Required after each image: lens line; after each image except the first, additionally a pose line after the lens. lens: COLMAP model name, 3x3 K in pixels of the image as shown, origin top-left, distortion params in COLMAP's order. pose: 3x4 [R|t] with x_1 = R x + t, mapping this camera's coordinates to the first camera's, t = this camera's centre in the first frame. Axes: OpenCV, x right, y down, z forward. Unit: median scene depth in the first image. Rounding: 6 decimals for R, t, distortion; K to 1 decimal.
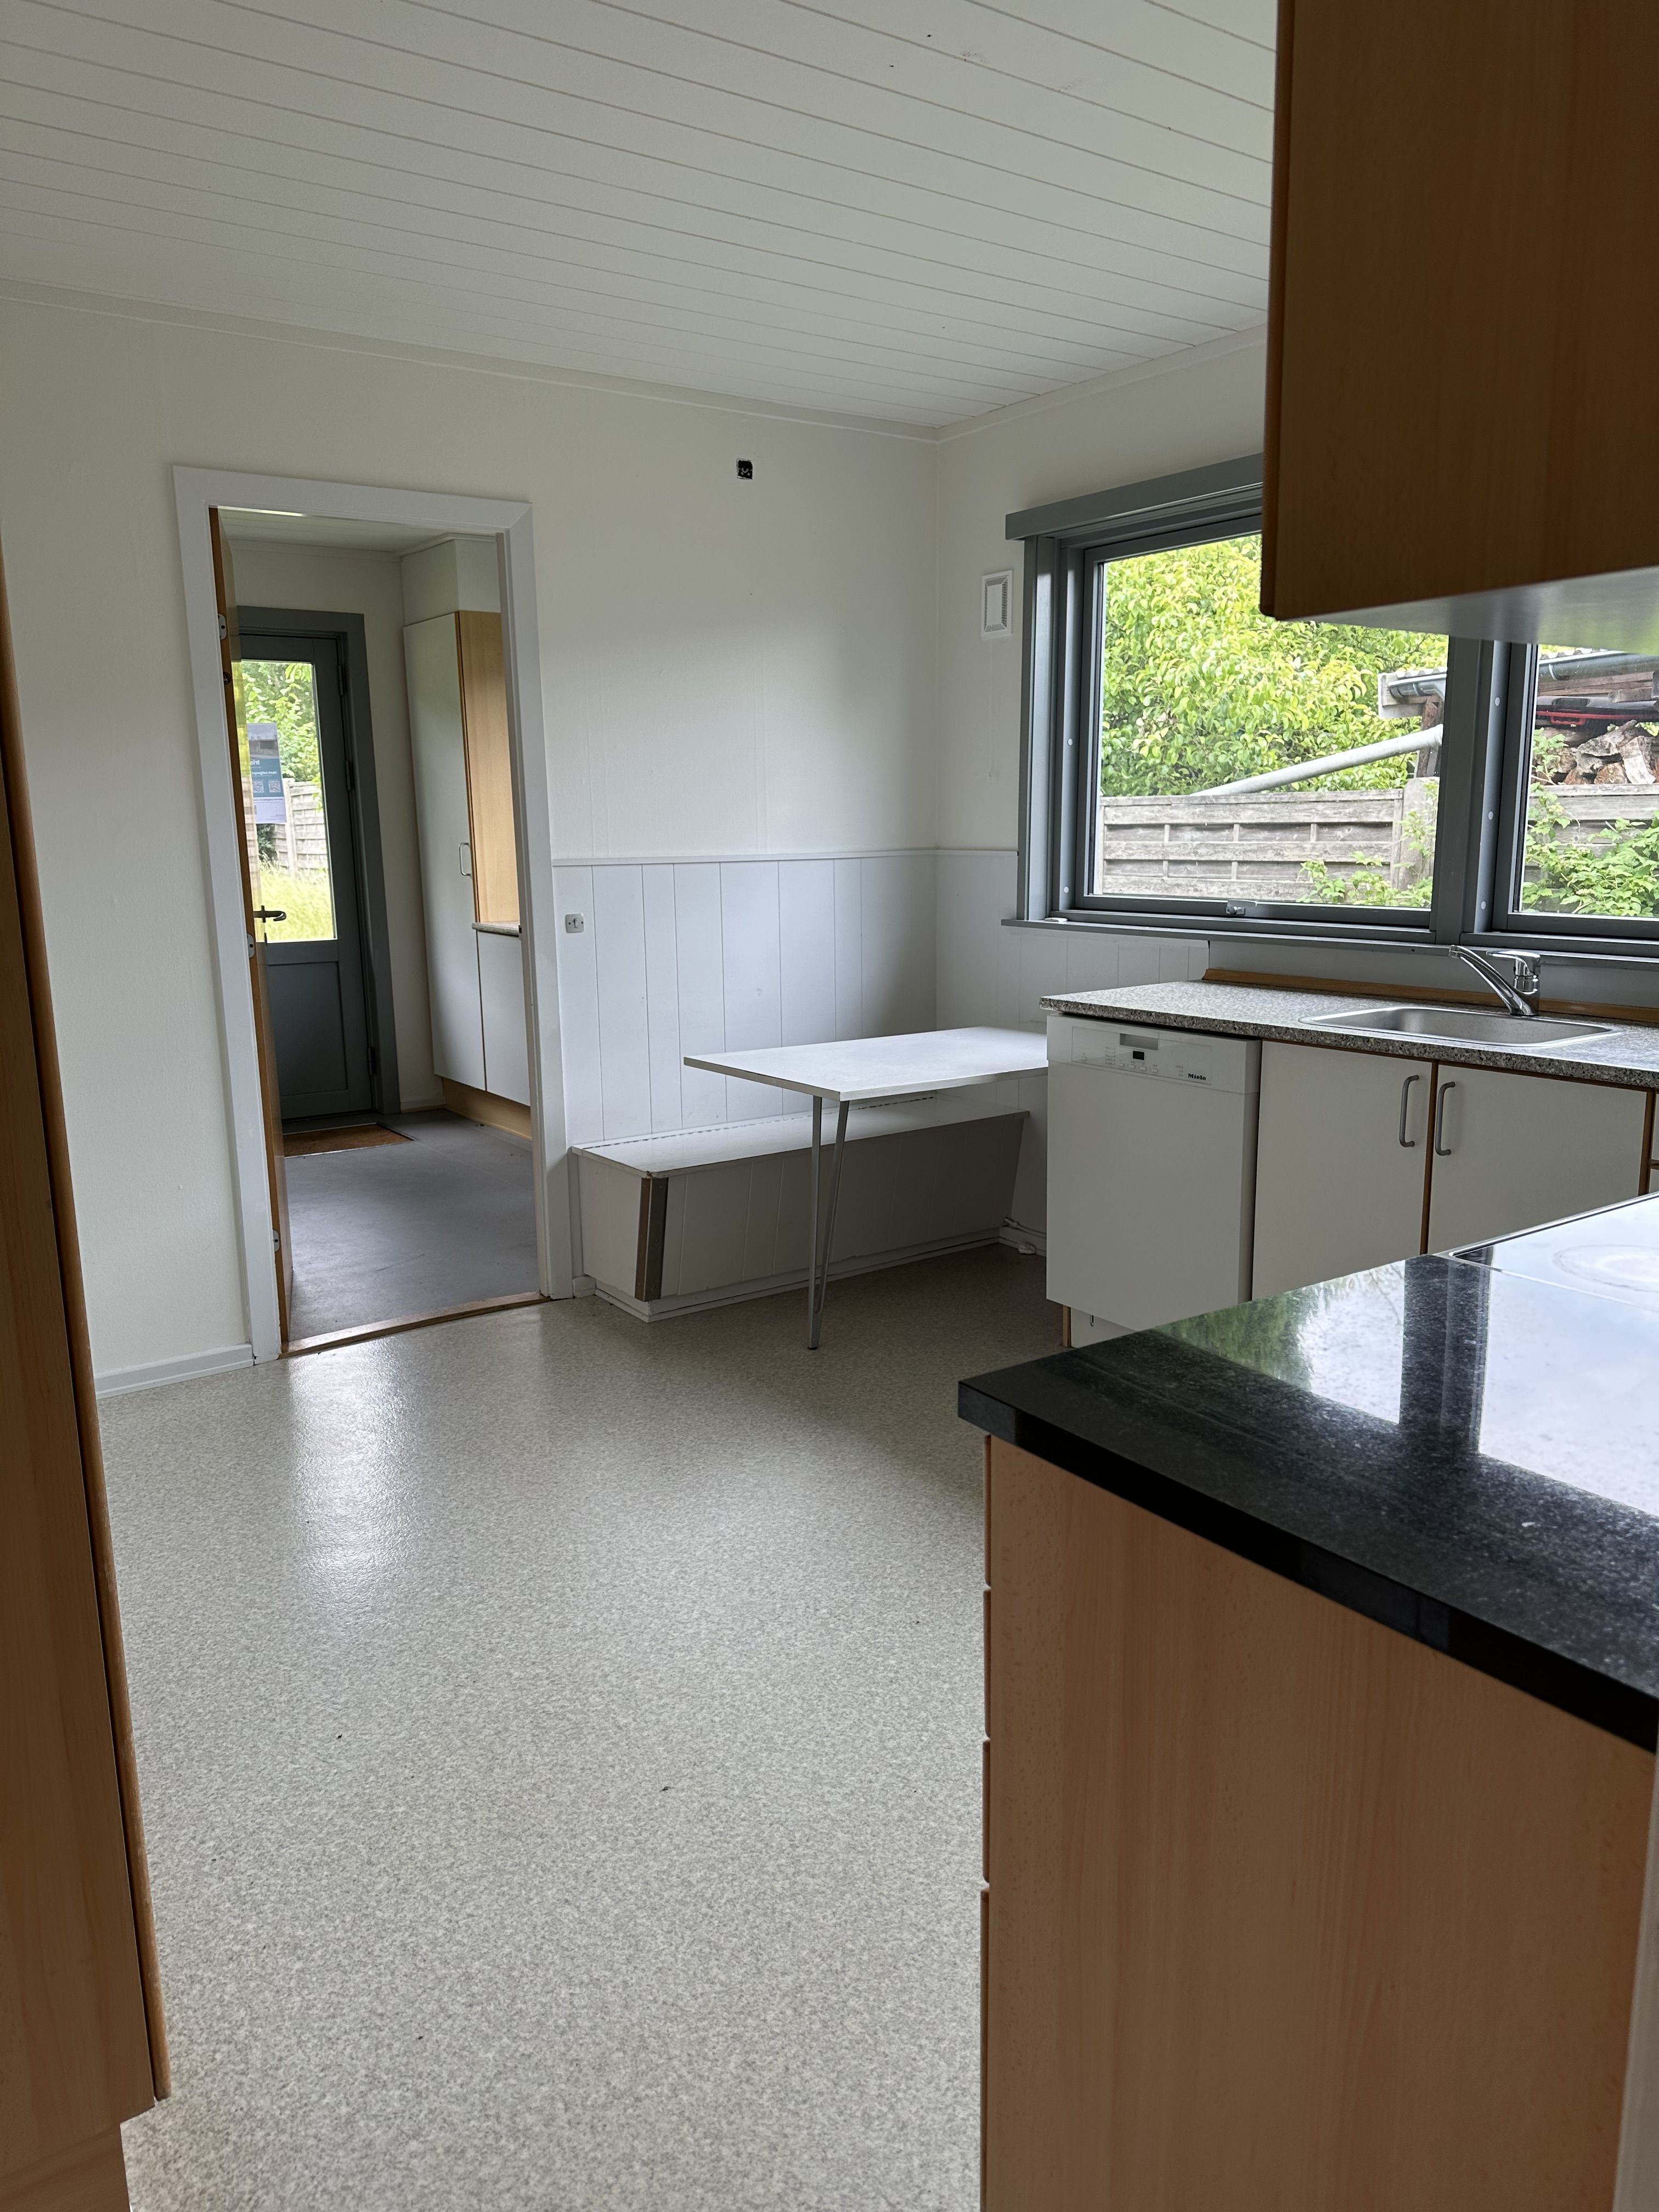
lens RADIAL K [[1564.9, 0, 829.4], [0, 1564.9, 1107.2], [0, 0, 1]] dist [-0.003077, -0.004725]
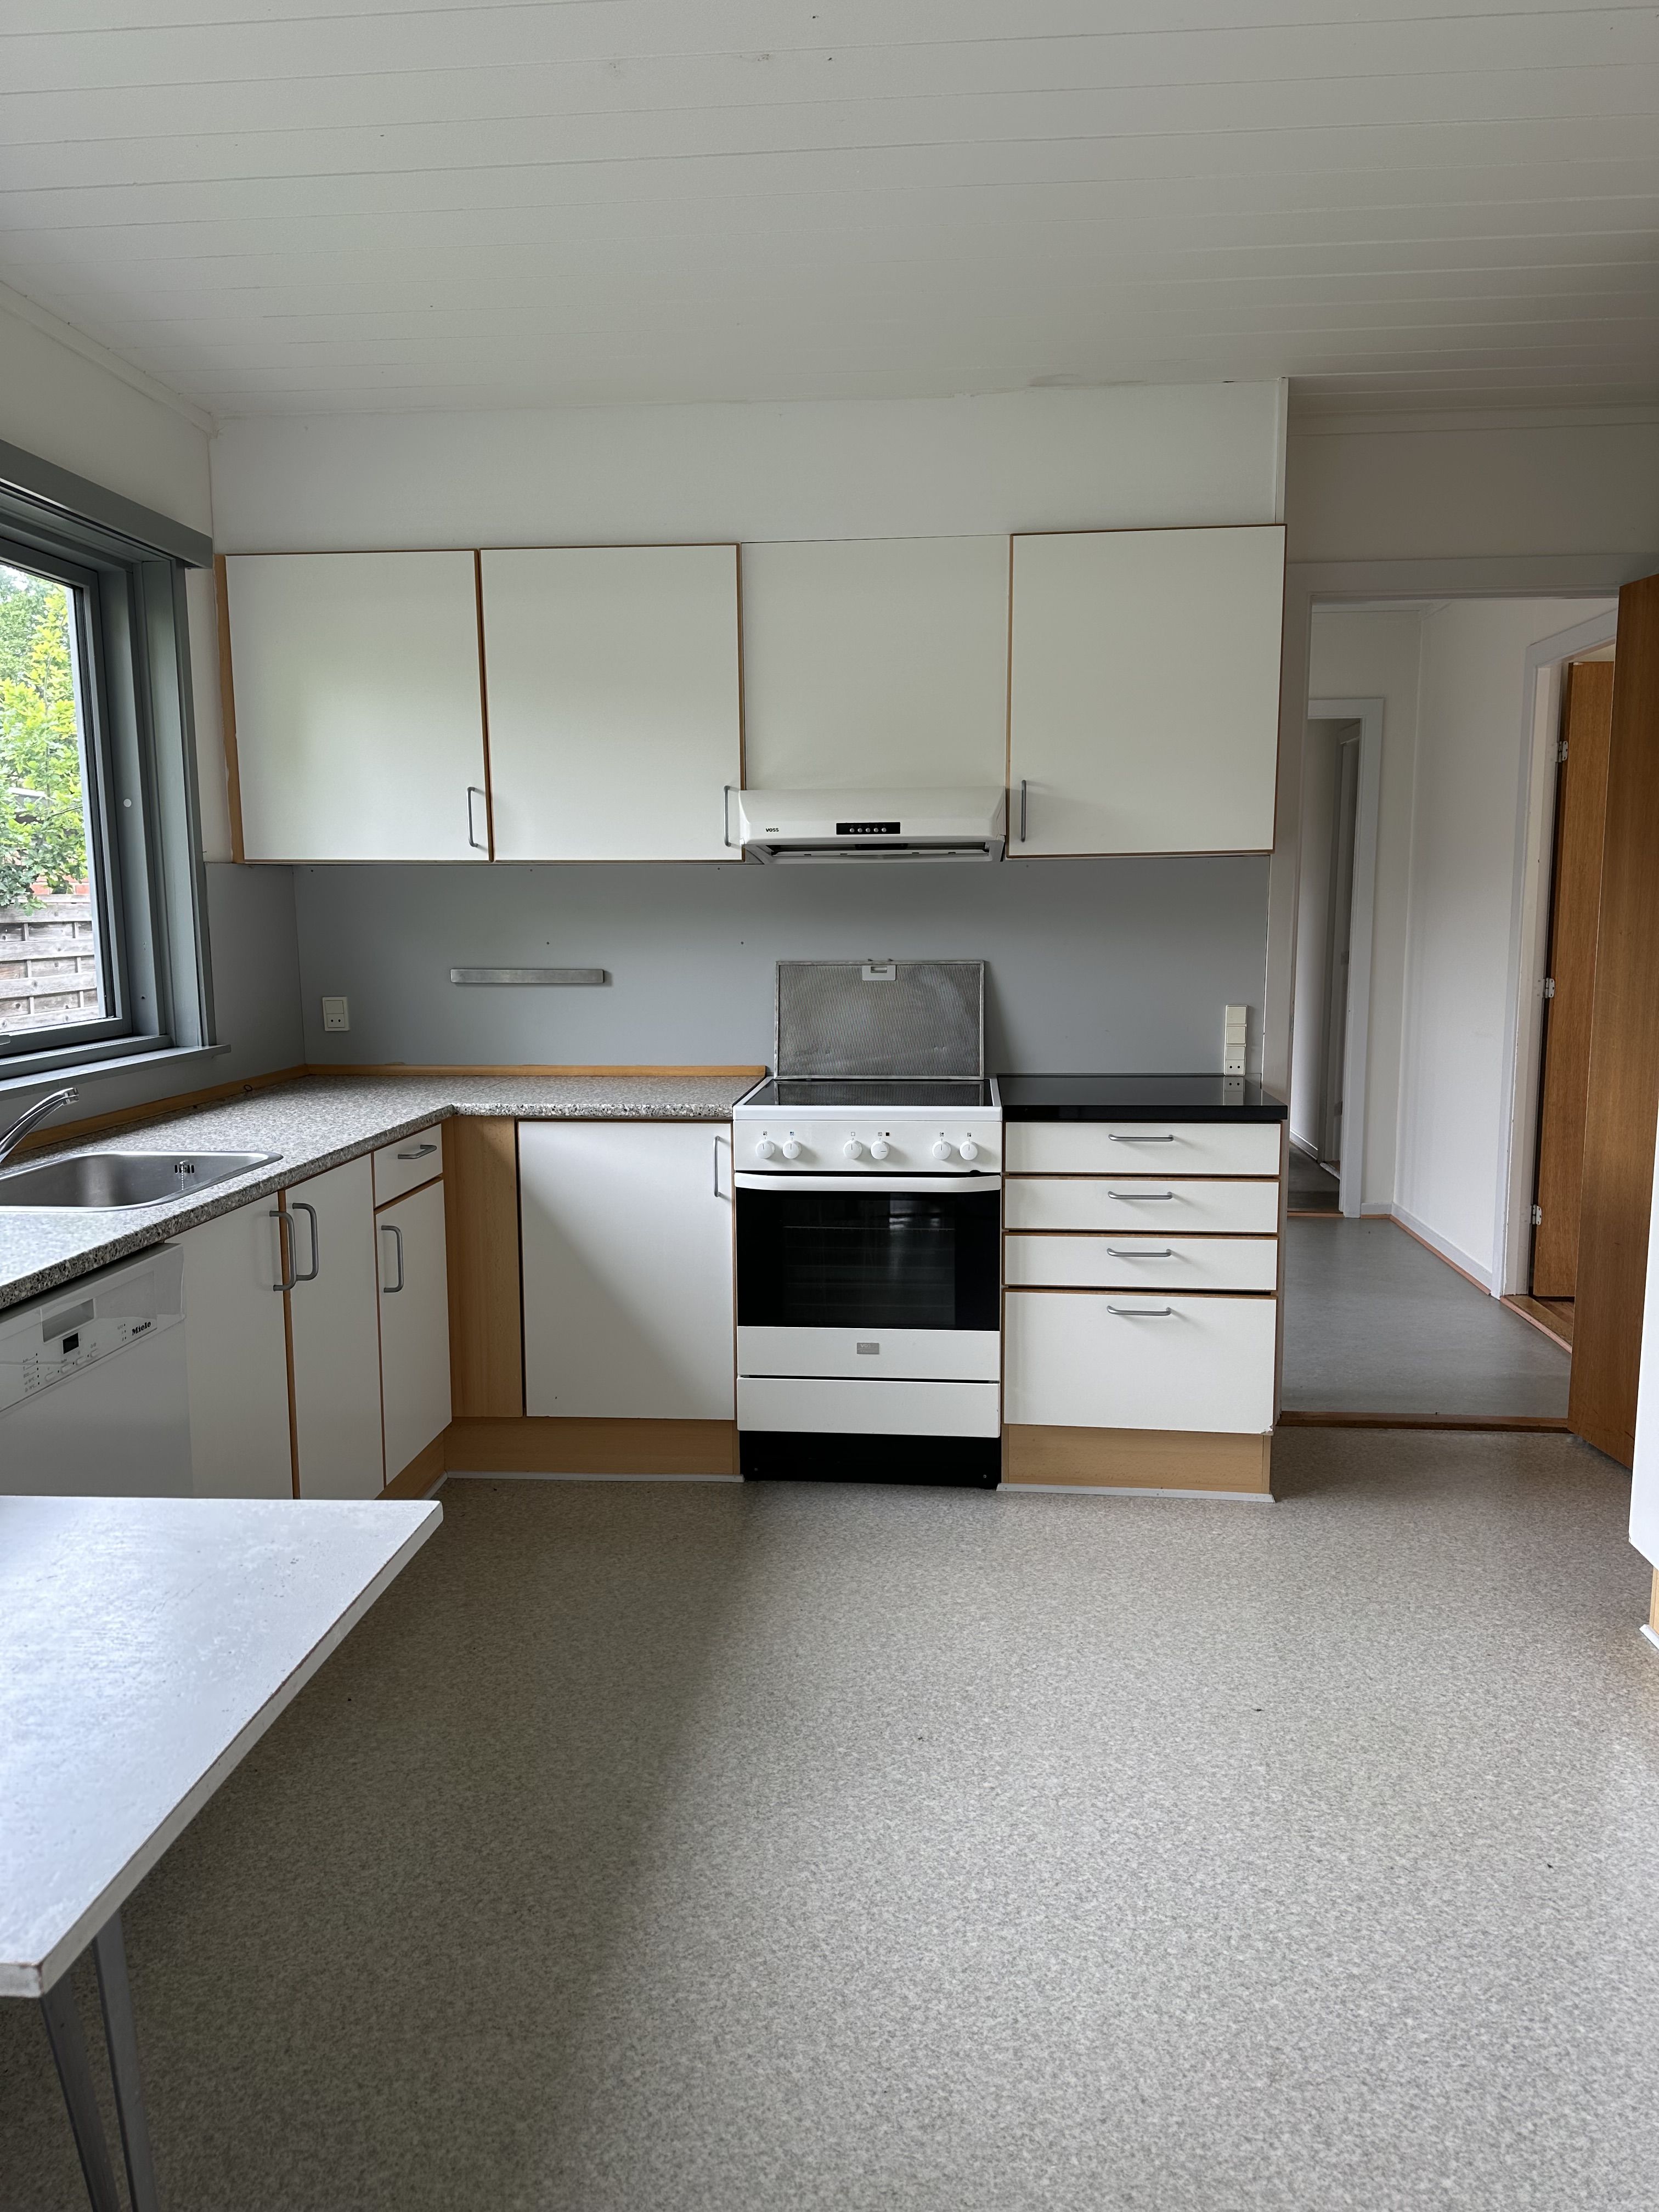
lens RADIAL K [[1564.9, 0, 828.7], [0, 1564.9, 1107.2], [0, 0, 1]] dist [-0.003077, -0.004725]
pose [[-0.759735, -0.075042, 0.645888, -0.608775], [0.145704, 0.948412, 0.281577, -0.337507], [-0.633698, 0.308032, -0.709608, 1.688322]]
